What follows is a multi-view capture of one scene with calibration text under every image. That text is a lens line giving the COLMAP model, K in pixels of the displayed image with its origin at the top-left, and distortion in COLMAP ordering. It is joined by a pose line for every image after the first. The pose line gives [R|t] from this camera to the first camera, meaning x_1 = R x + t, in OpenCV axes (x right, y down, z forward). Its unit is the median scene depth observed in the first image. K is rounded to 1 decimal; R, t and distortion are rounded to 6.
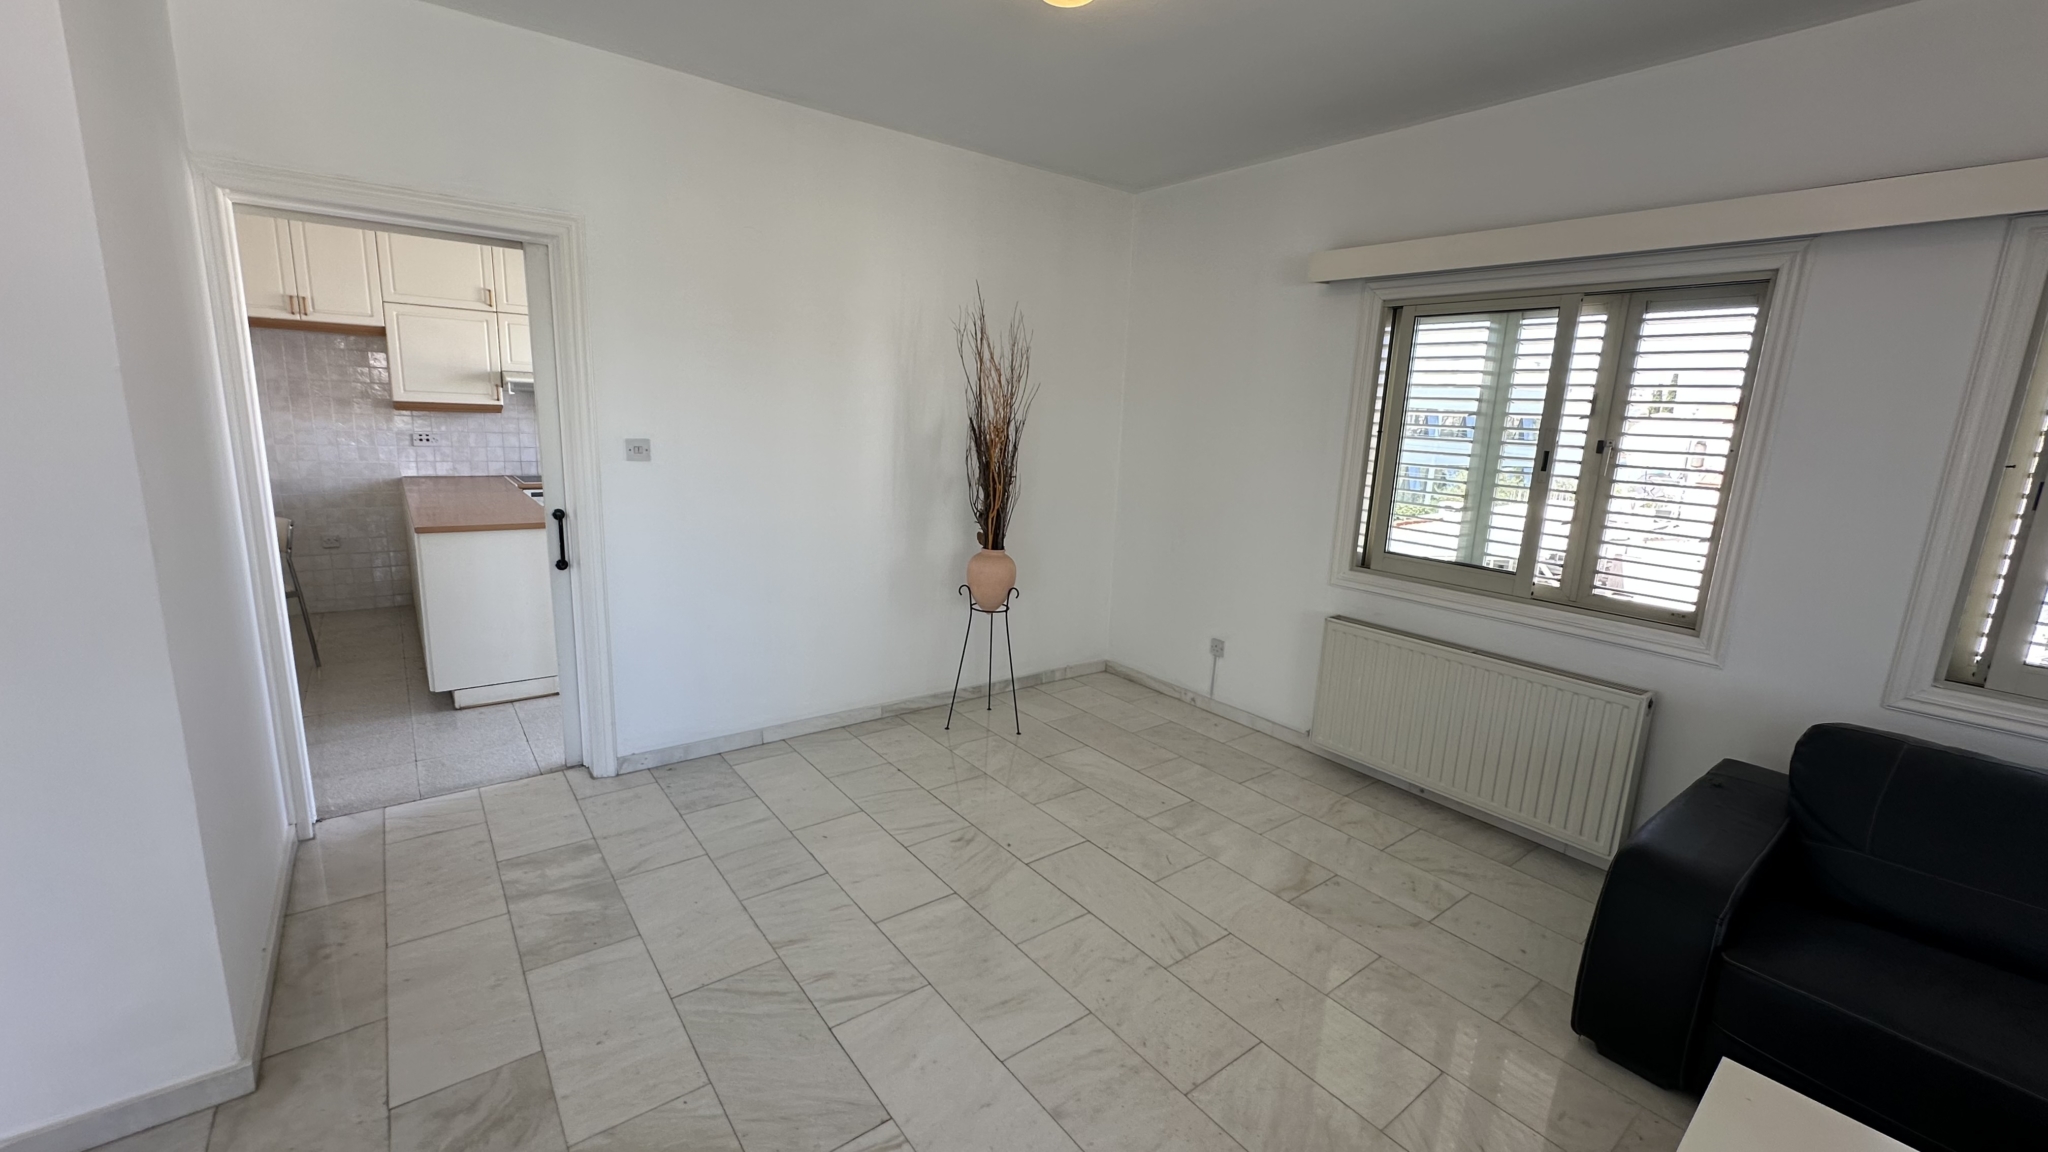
lens RADIAL K [[817.0, 0, 1019.5], [0, 817.0, 572.0], [0, 0, 1]] dist [-0.003529, 0.001027]
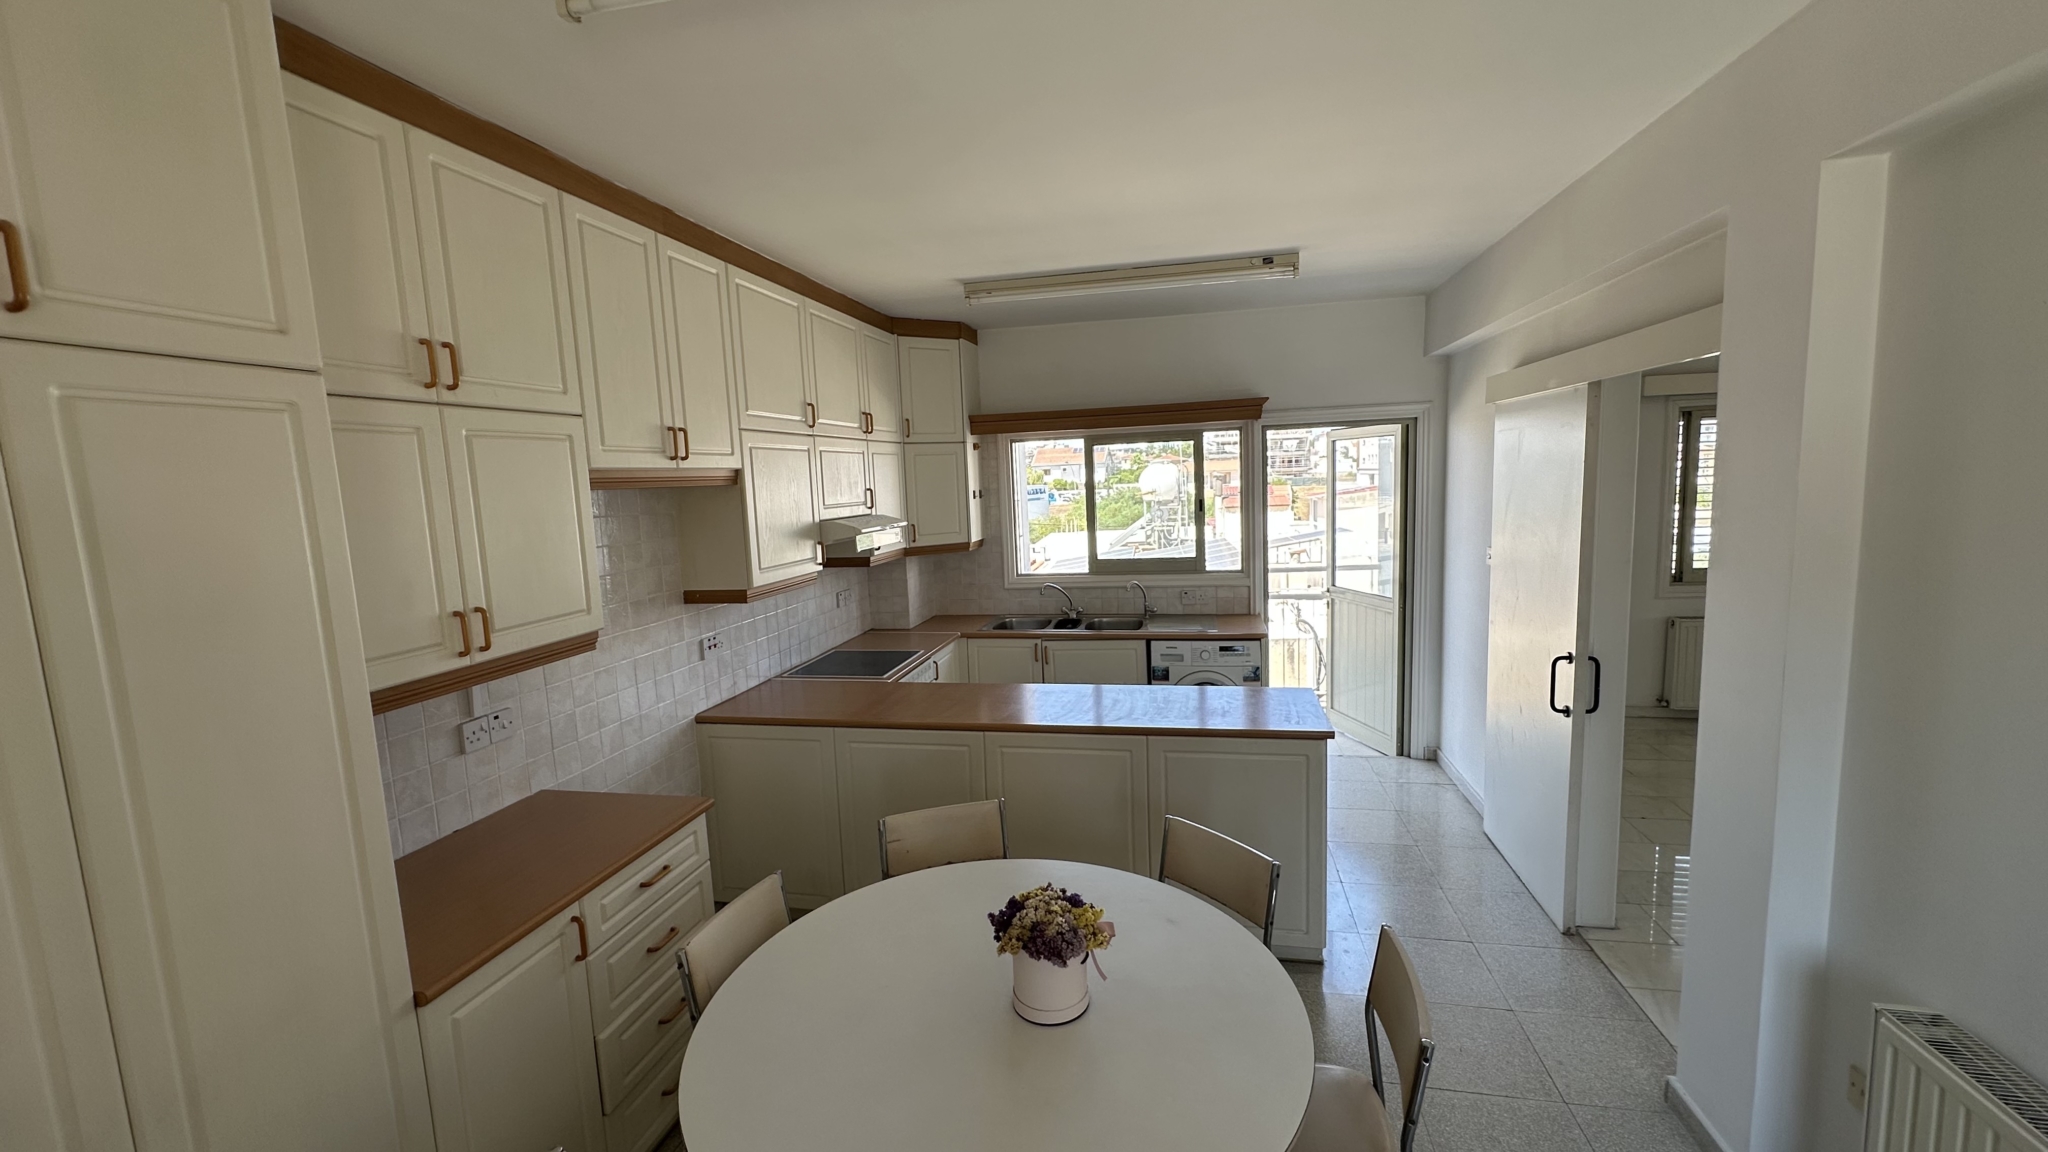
lens RADIAL K [[817.0, 0, 1024.2], [0, 817.0, 573.8], [0, 0, 1]] dist [-0.003529, 0.001027]
pose [[0.759956, -0.152703, 0.631782, -0.966993], [0.202414, 0.979277, -0.006785, -0.170627], [-0.617654, 0.133038, 0.775116, 0.393452]]
